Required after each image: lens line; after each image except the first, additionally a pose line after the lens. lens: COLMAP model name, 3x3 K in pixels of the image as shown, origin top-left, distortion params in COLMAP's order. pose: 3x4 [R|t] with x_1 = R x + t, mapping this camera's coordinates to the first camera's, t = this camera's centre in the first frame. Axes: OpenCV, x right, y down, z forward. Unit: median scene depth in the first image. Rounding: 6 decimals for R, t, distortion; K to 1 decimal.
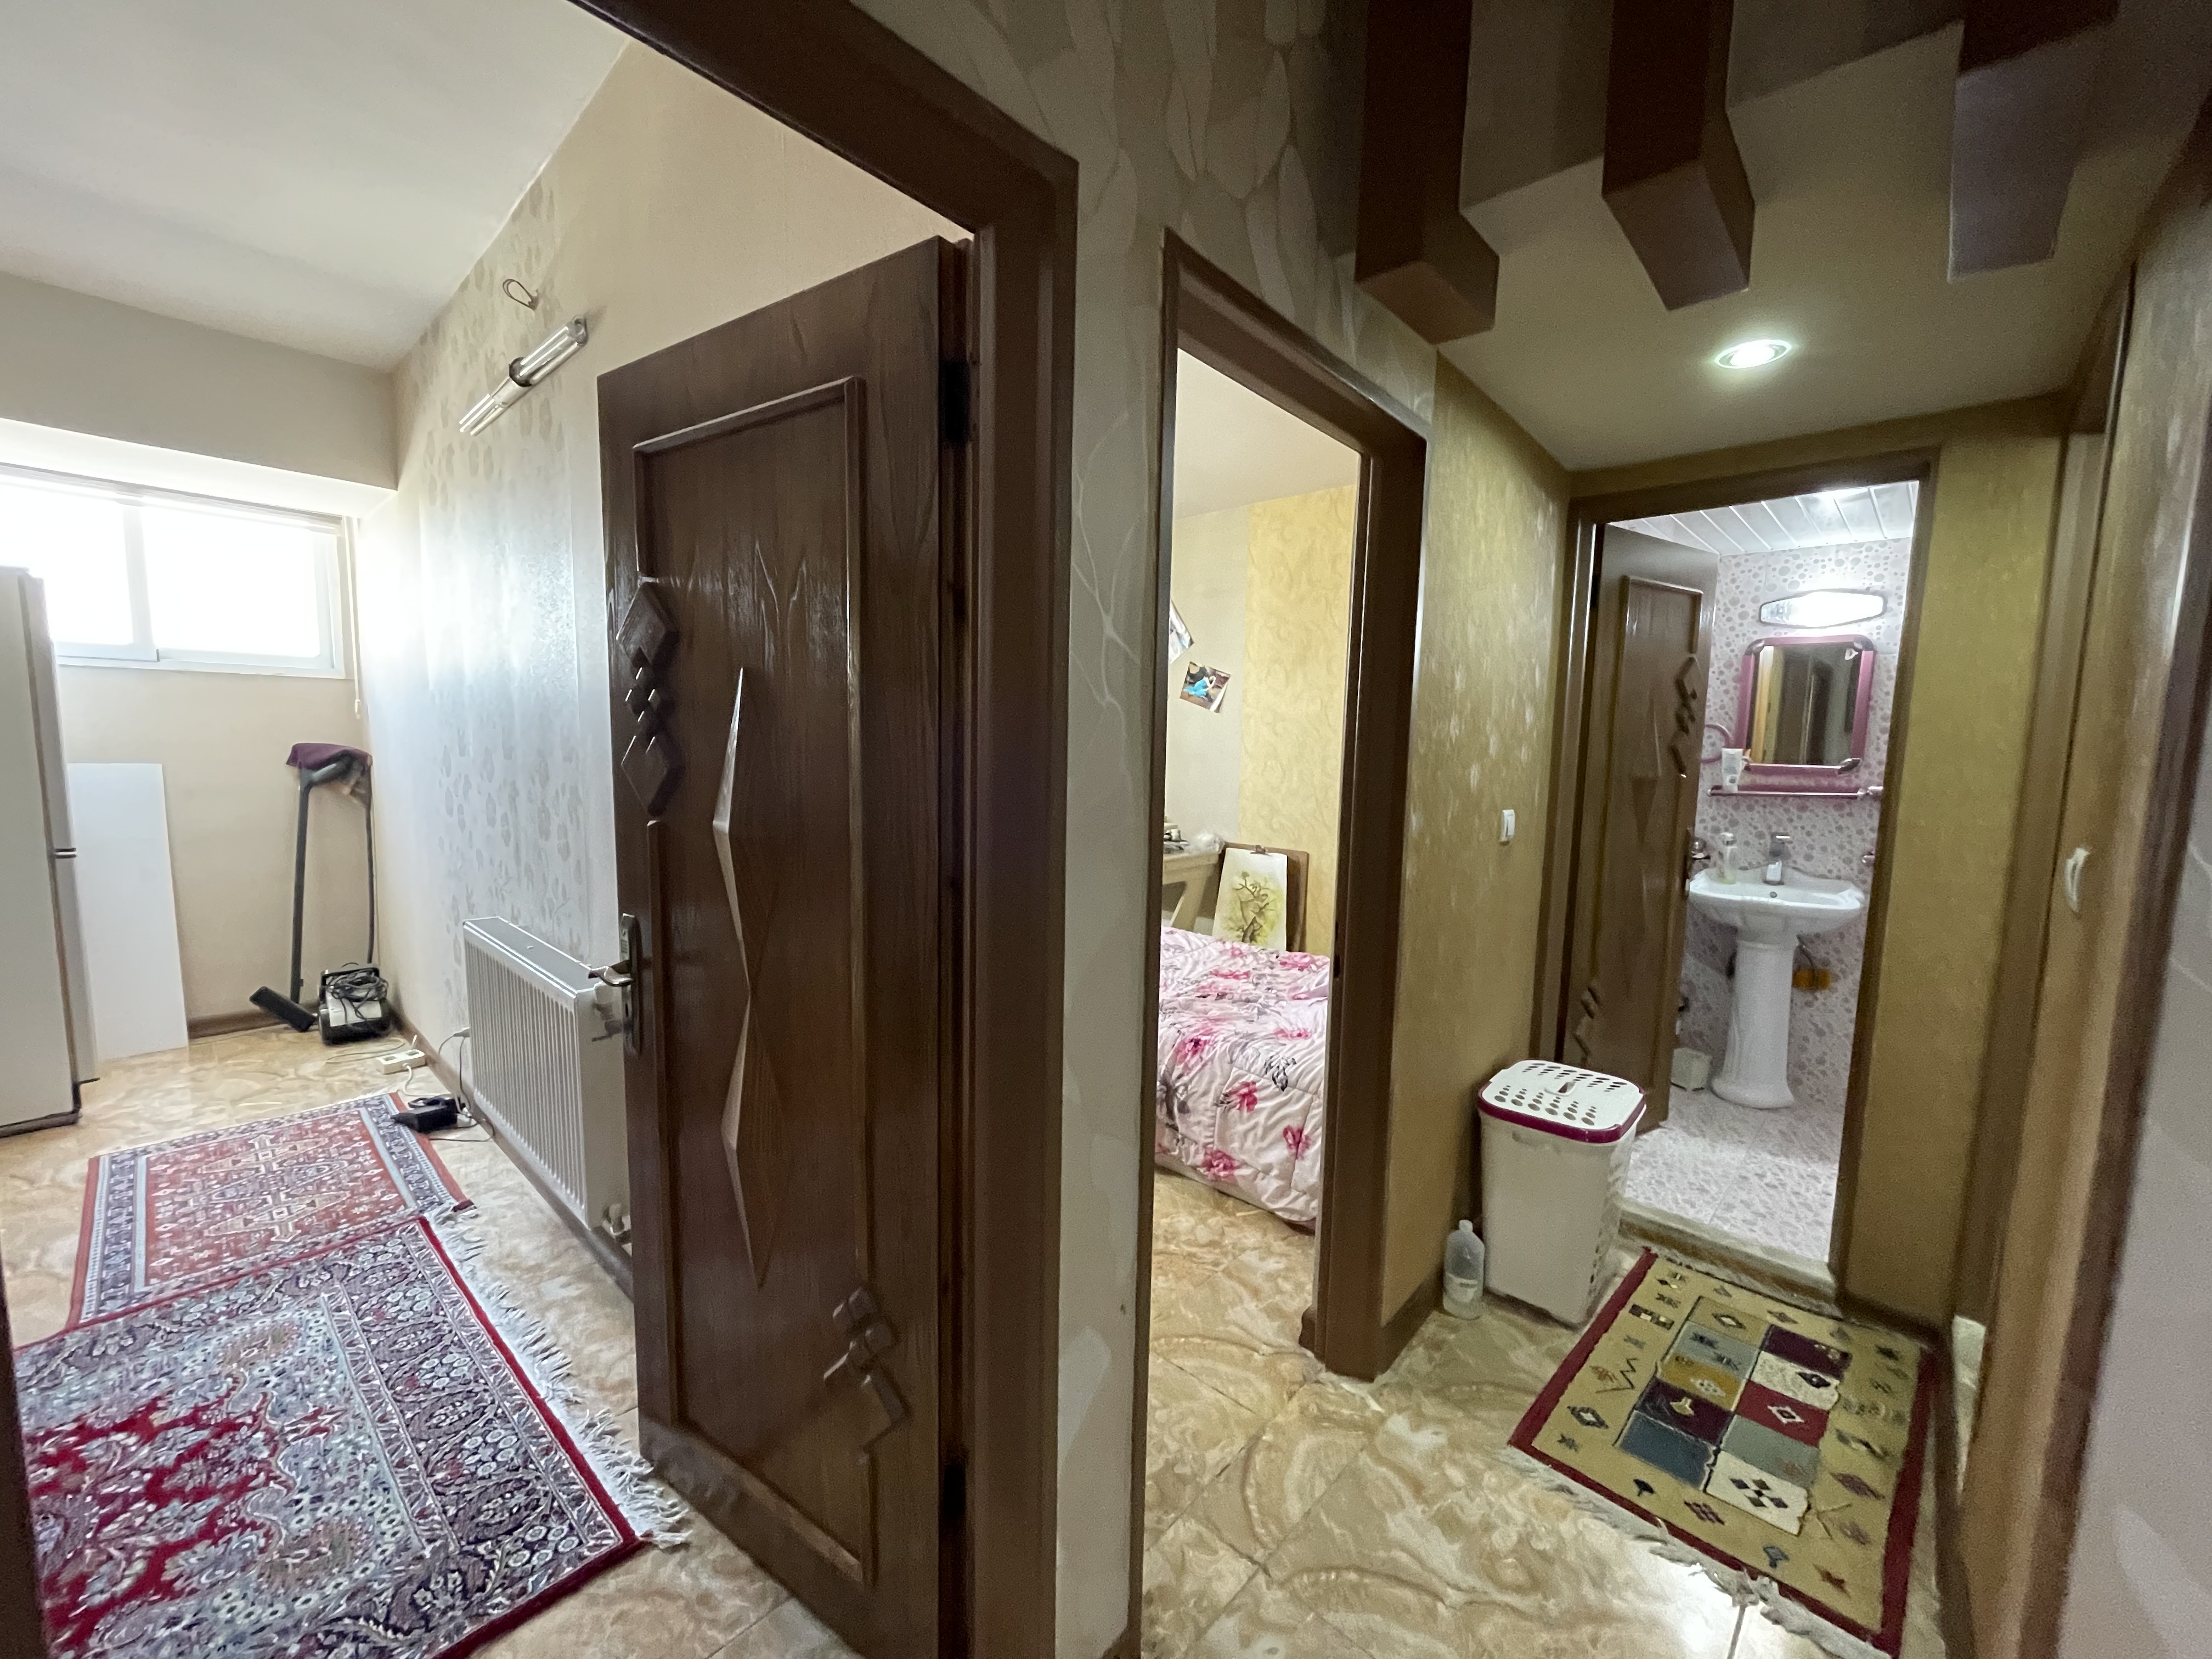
lens RADIAL K [[886.1, 0, 1107.0], [0, 886.1, 834.4], [0, 0, 1]] dist [-0.000310, 0.000946]
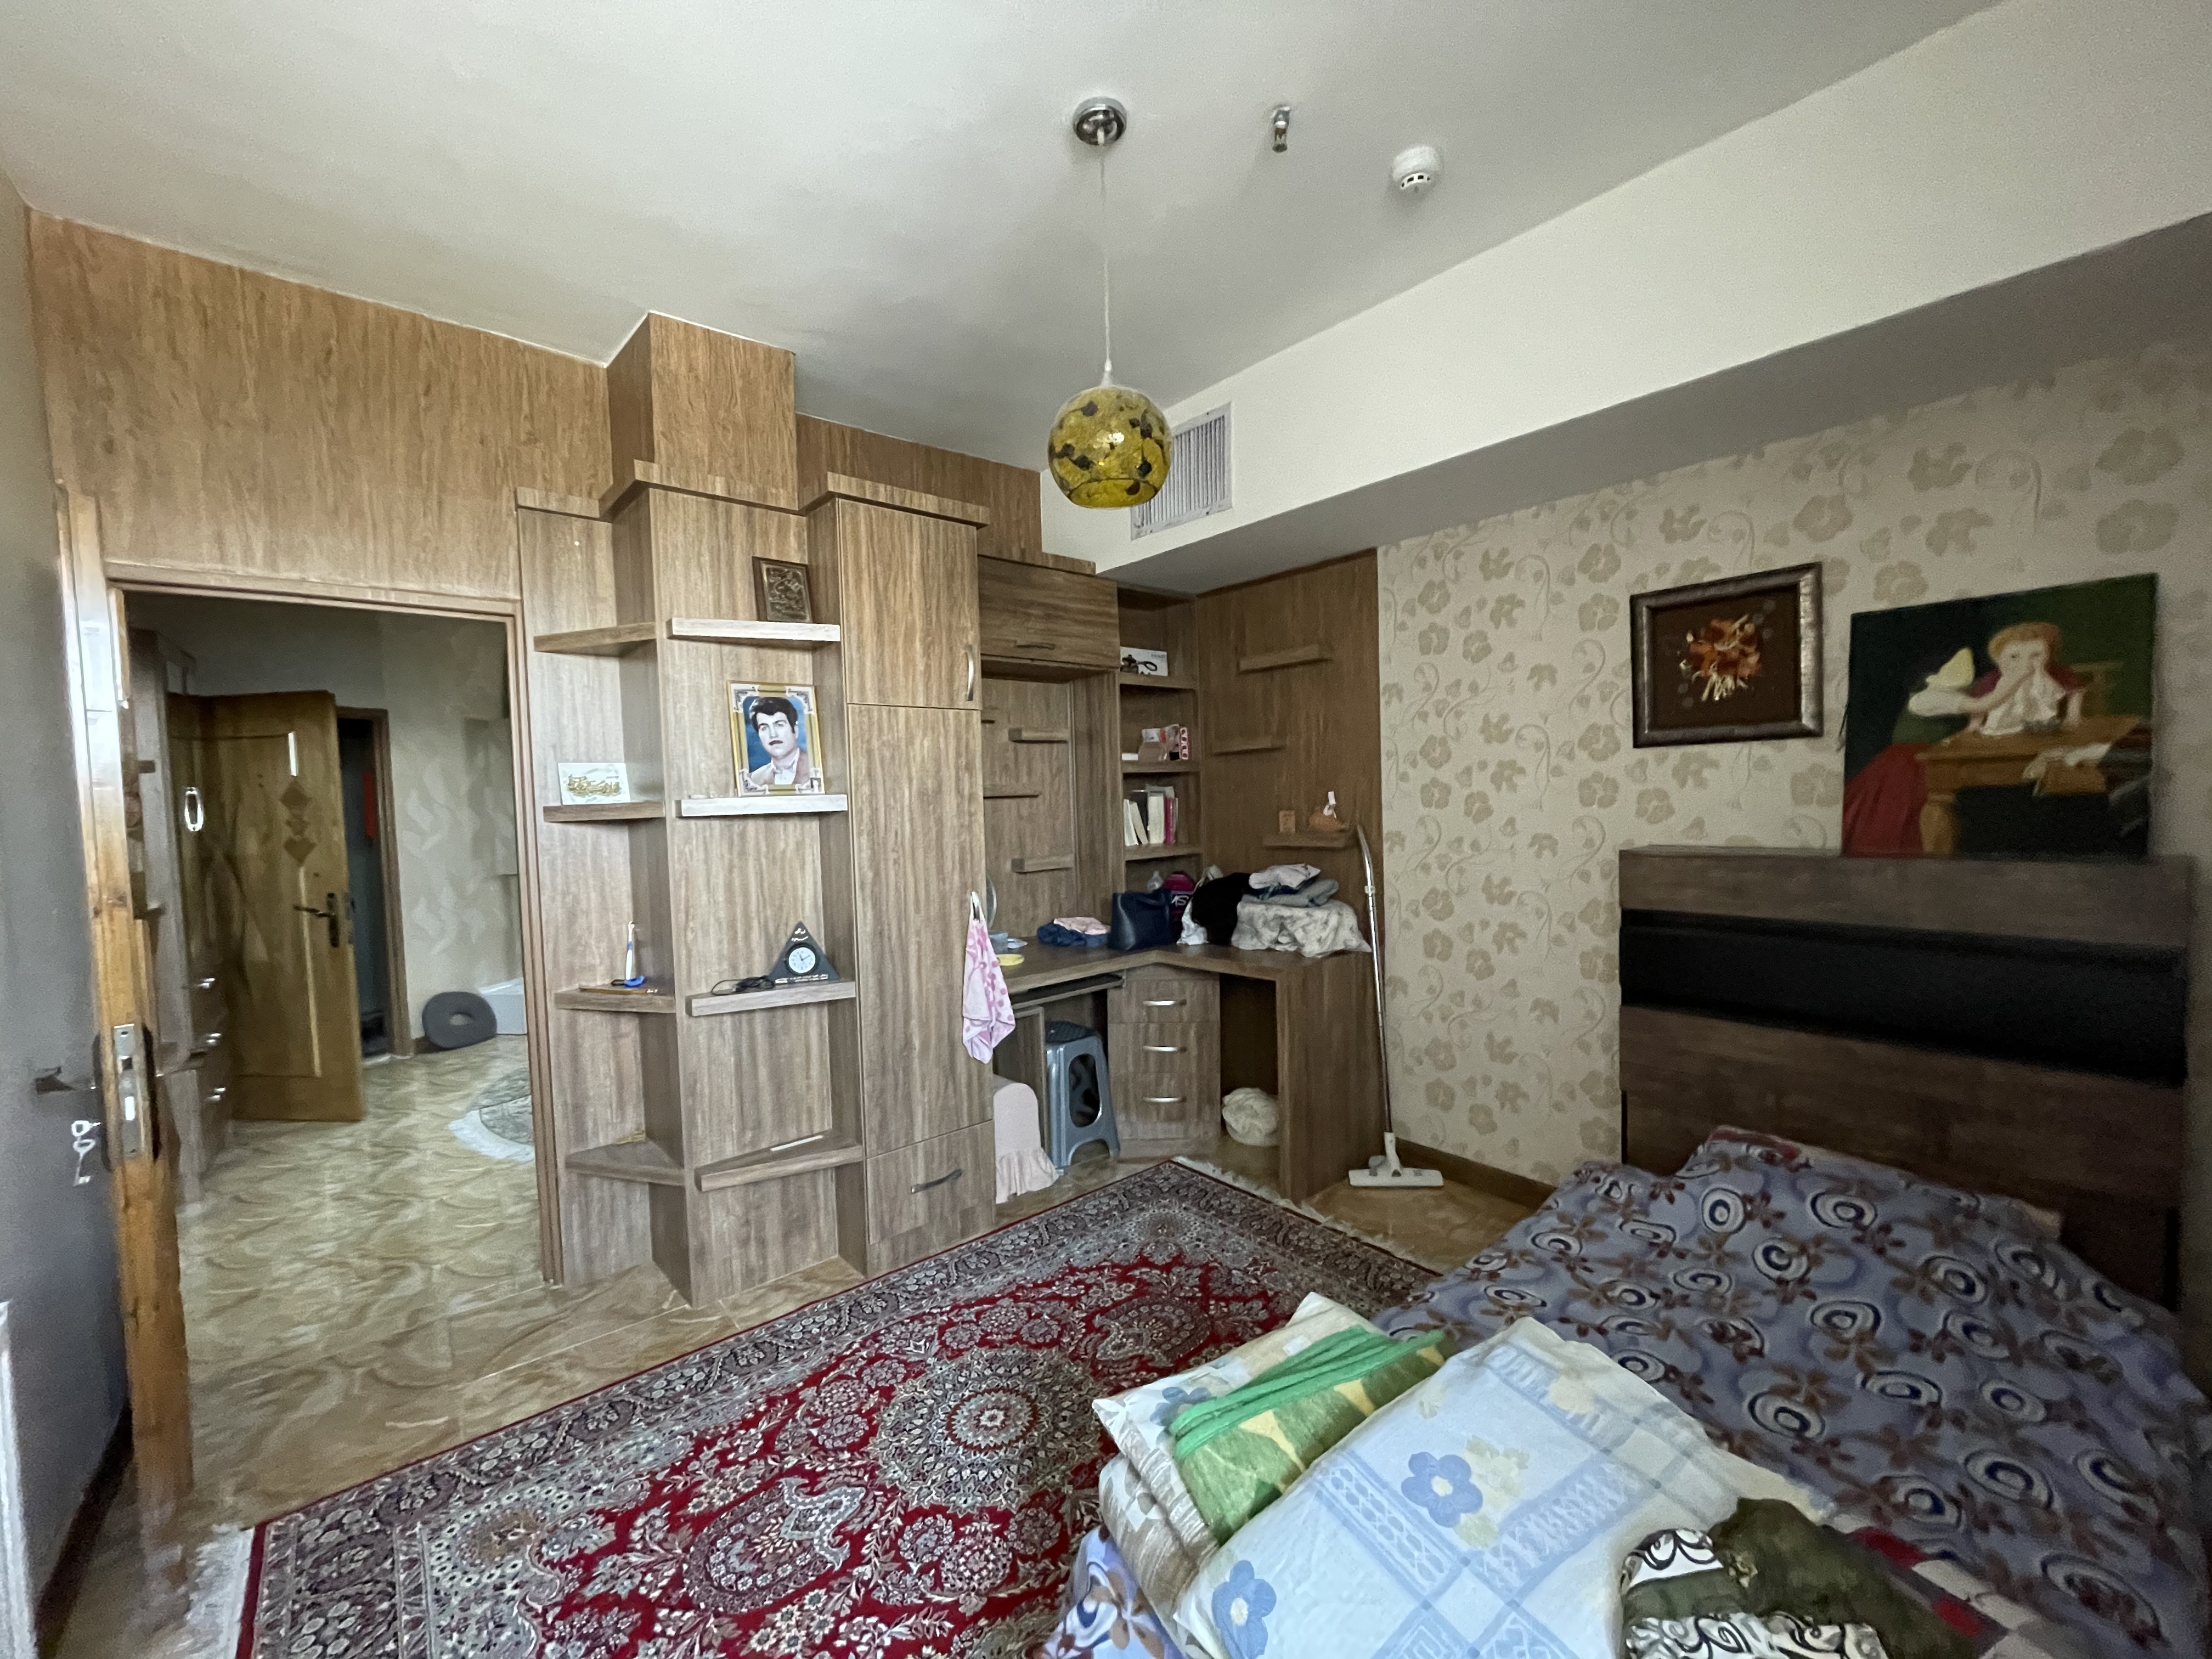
lens RADIAL K [[886.1, 0, 1107.0], [0, 886.1, 834.4], [0, 0, 1]] dist [-0.000310, 0.000946]
pose [[-0.989120, 0.001330, 0.147105, -0.746083], [0.025008, 0.986925, 0.159226, -0.105864], [-0.144970, 0.161173, -0.976221, 0.755733]]
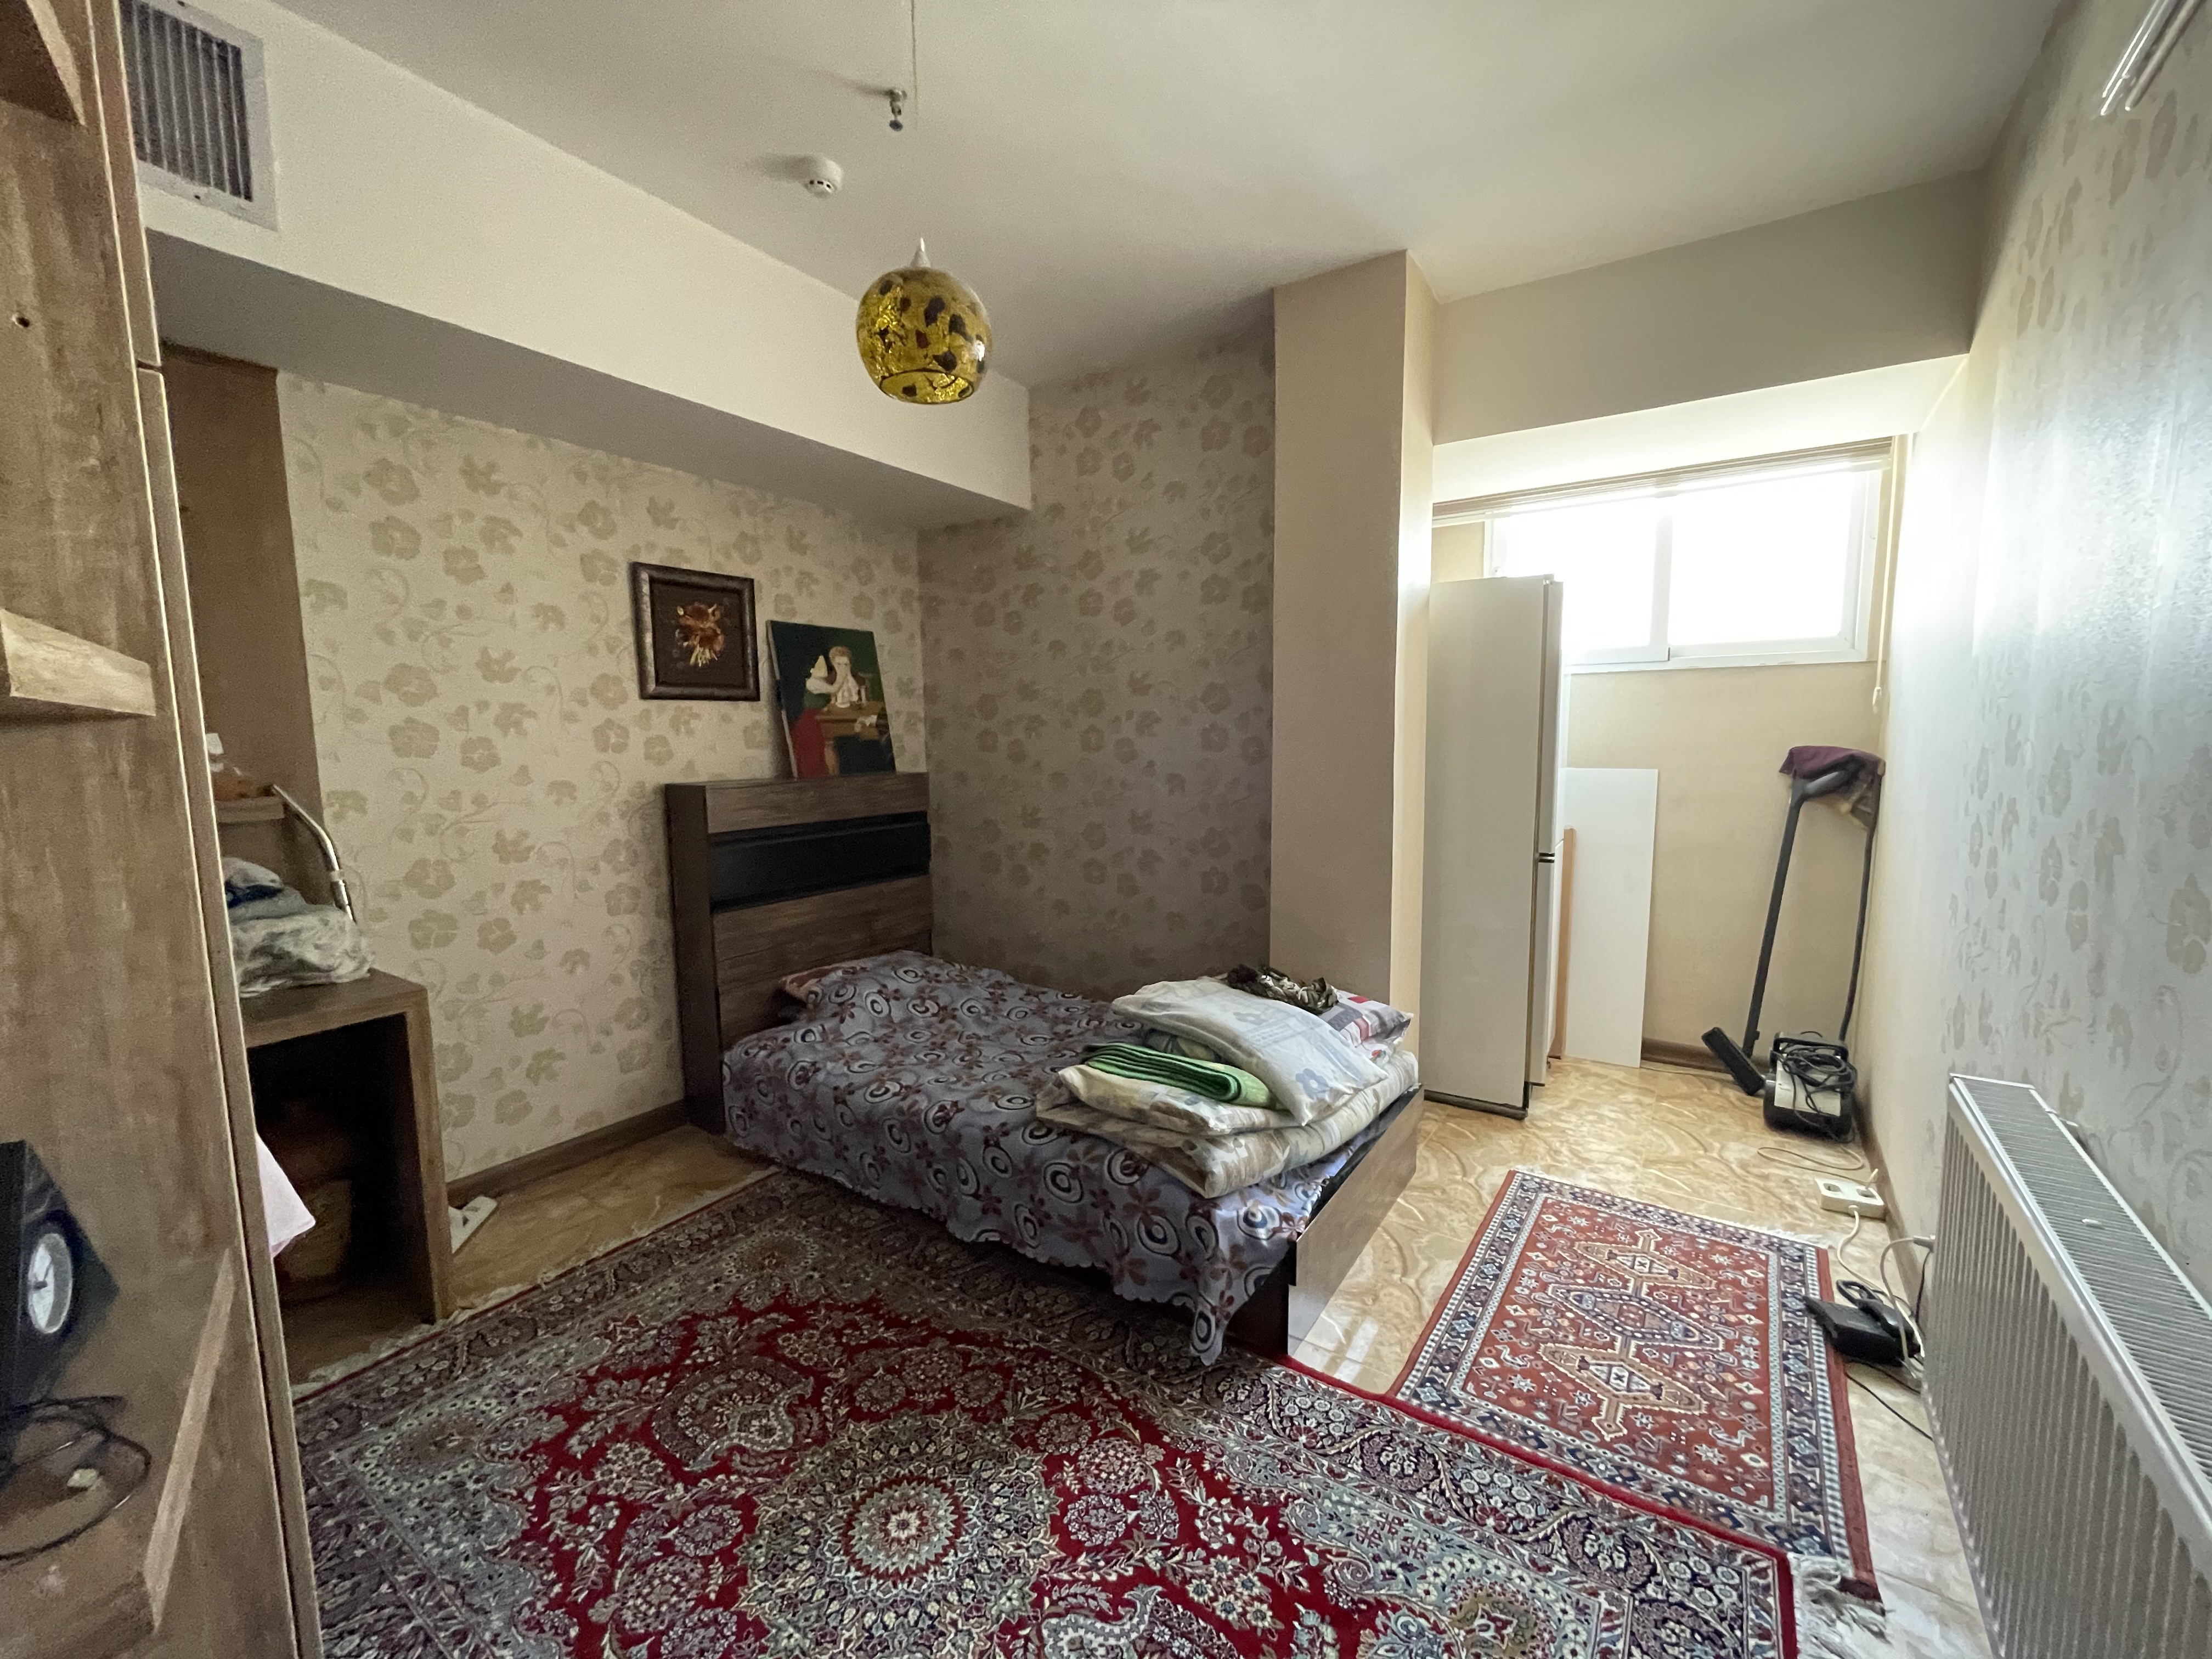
lens RADIAL K [[881.5, 0, 1106.0], [0, 881.5, 829.5], [0, 0, 1]] dist [-0.000432, 0.000027]
pose [[0.121339, 0.082040, -0.989215, -0.201155], [-0.093407, 0.993100, 0.070904, -0.027694], [0.988206, 0.083797, 0.128165, 0.303929]]
